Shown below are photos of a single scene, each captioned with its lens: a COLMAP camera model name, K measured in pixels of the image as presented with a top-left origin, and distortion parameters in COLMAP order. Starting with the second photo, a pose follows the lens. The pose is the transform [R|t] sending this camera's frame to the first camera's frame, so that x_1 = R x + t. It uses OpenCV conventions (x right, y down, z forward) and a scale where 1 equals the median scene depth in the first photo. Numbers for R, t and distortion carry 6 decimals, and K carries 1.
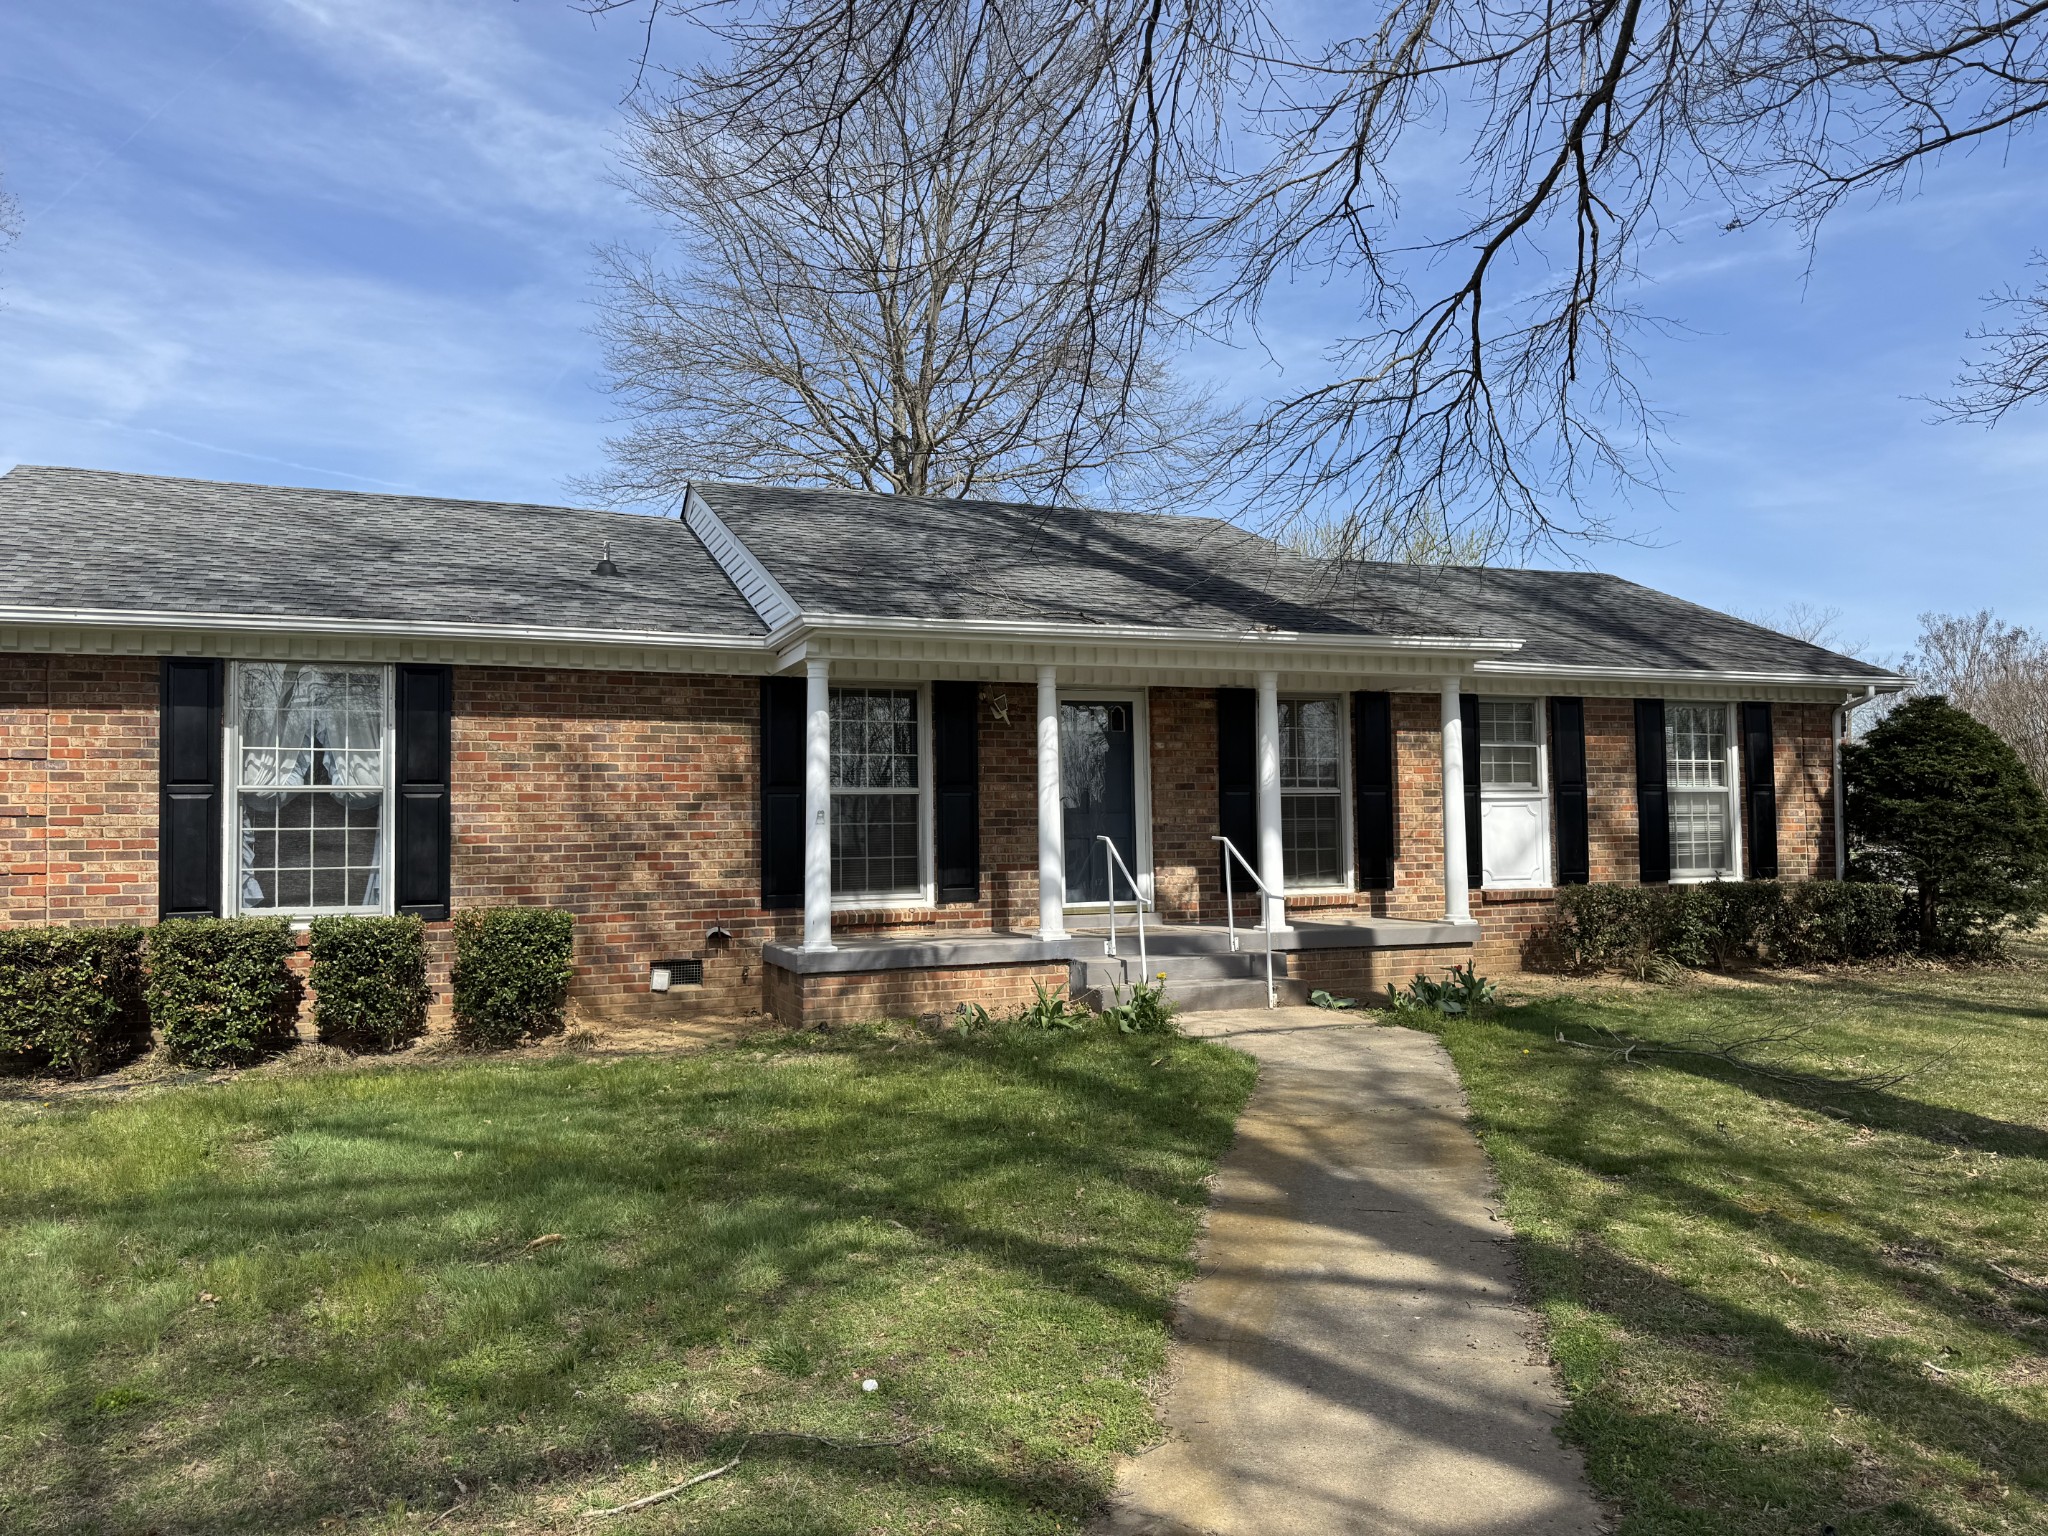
lens RADIAL K [[1450.4, 0, 1024.4], [0, 1450.4, 774.4], [0, 0, 1]] dist [0.023078, -0.023258]
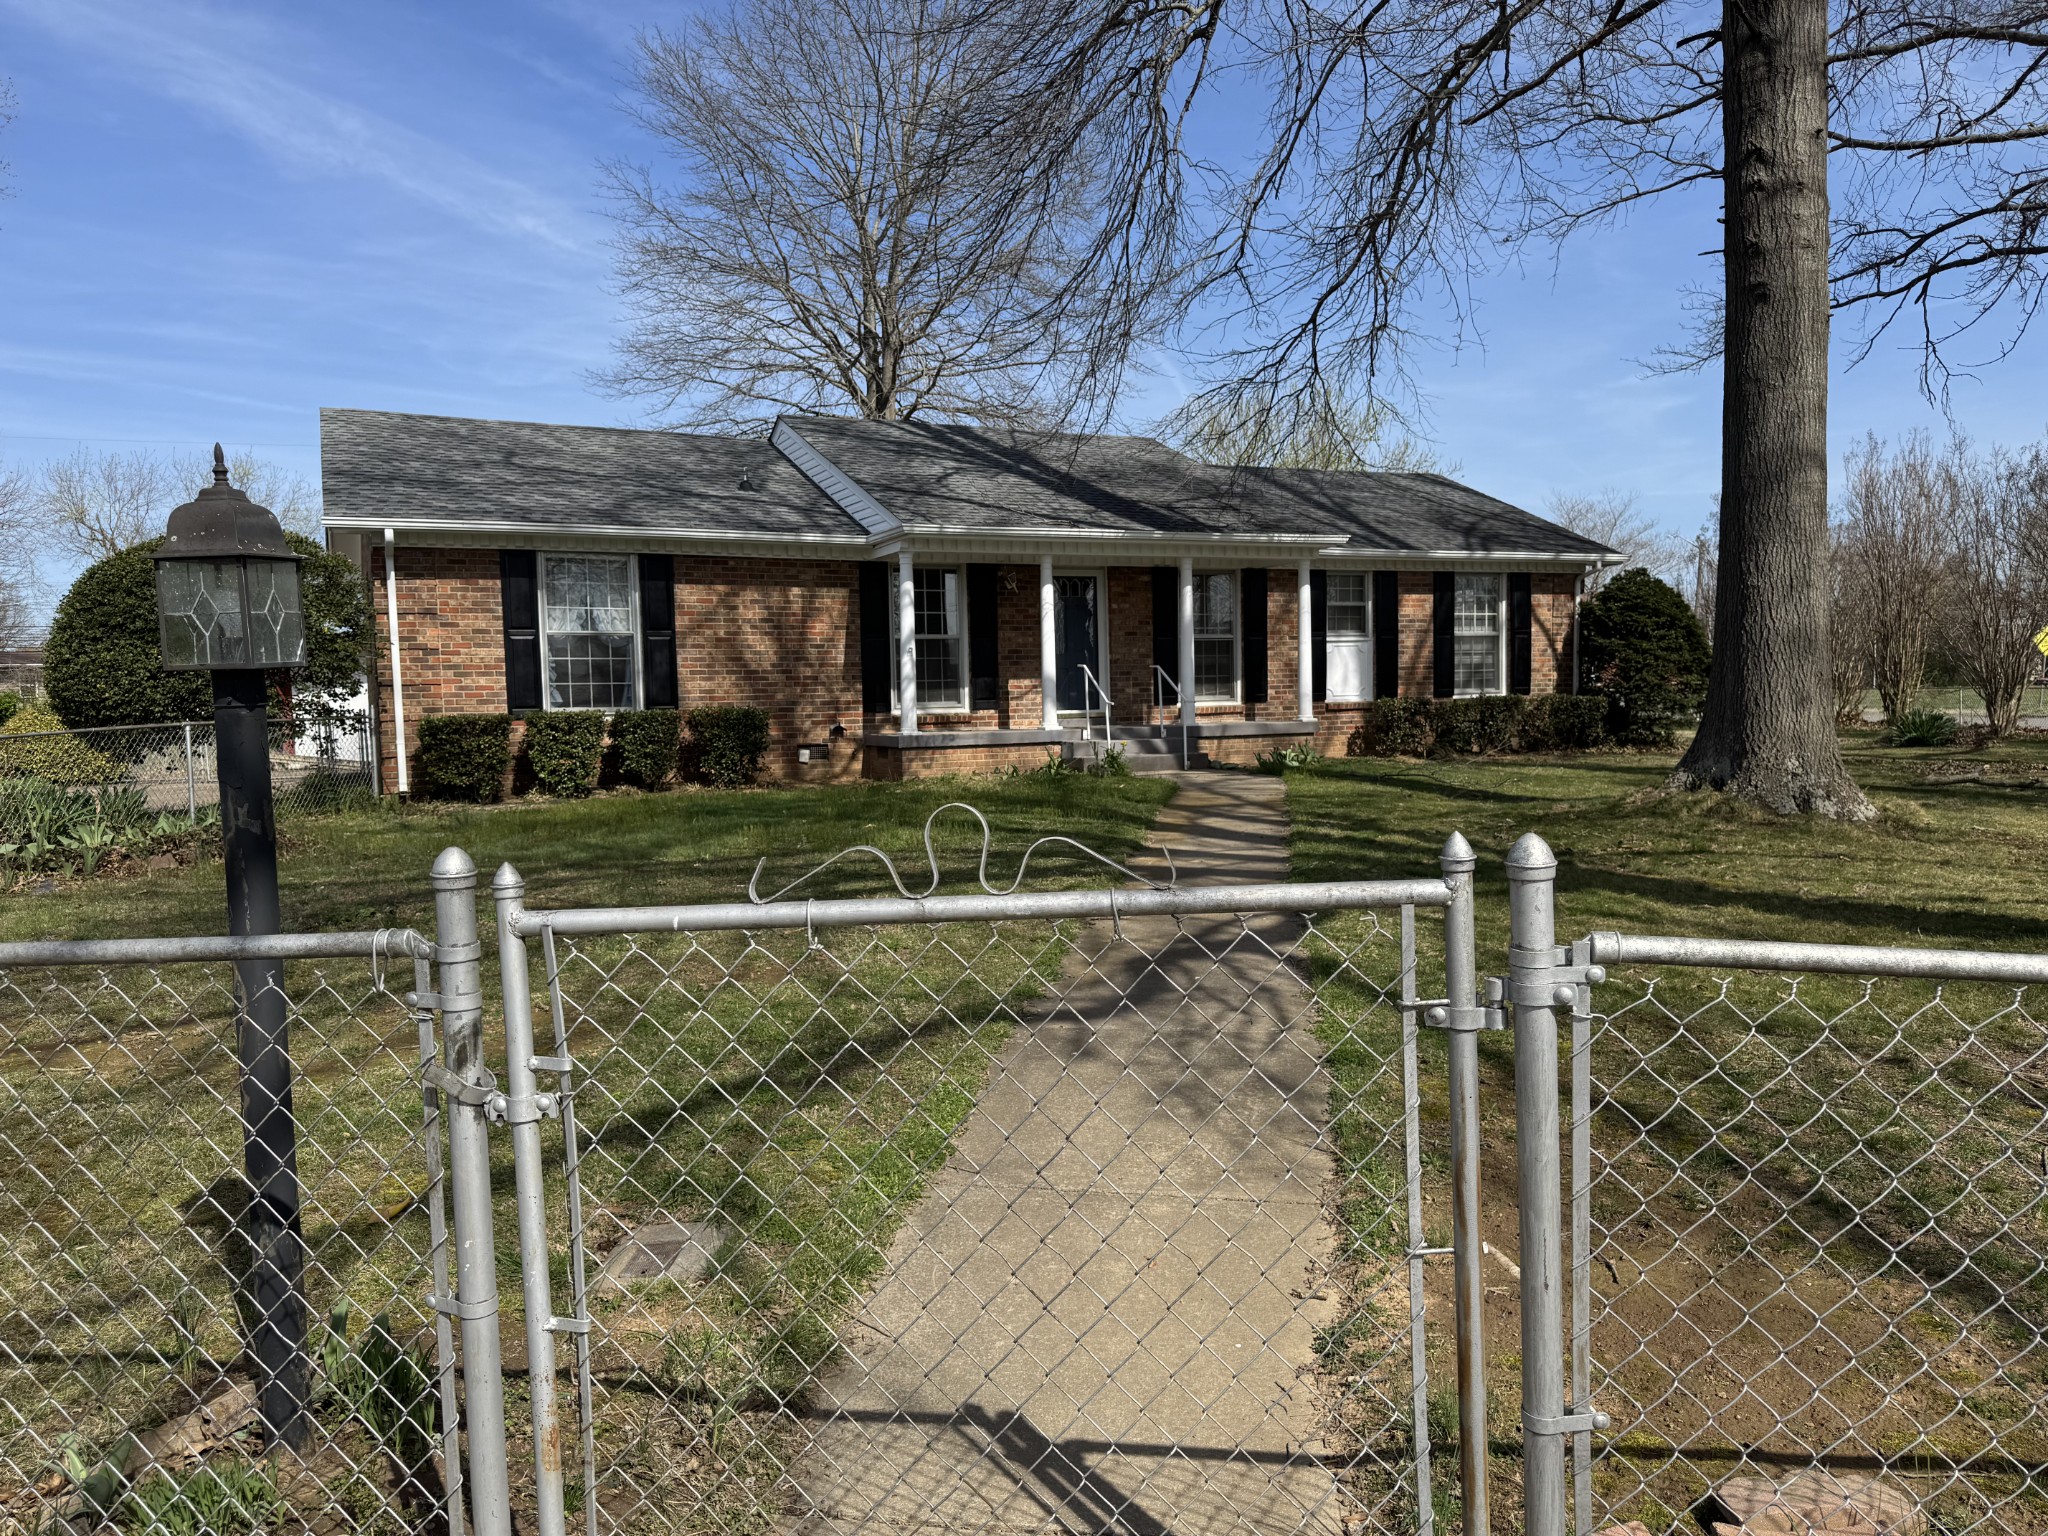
lens RADIAL K [[1450.4, 0, 1034.9], [0, 1450.4, 769.1], [0, 0, 1]] dist [0.023078, -0.023258]
pose [[0.997733, -0.008115, 0.066805, -0.101380], [0.001659, 0.995367, 0.096133, 0.005581], [-0.067276, -0.095804, 0.993124, -0.571981]]
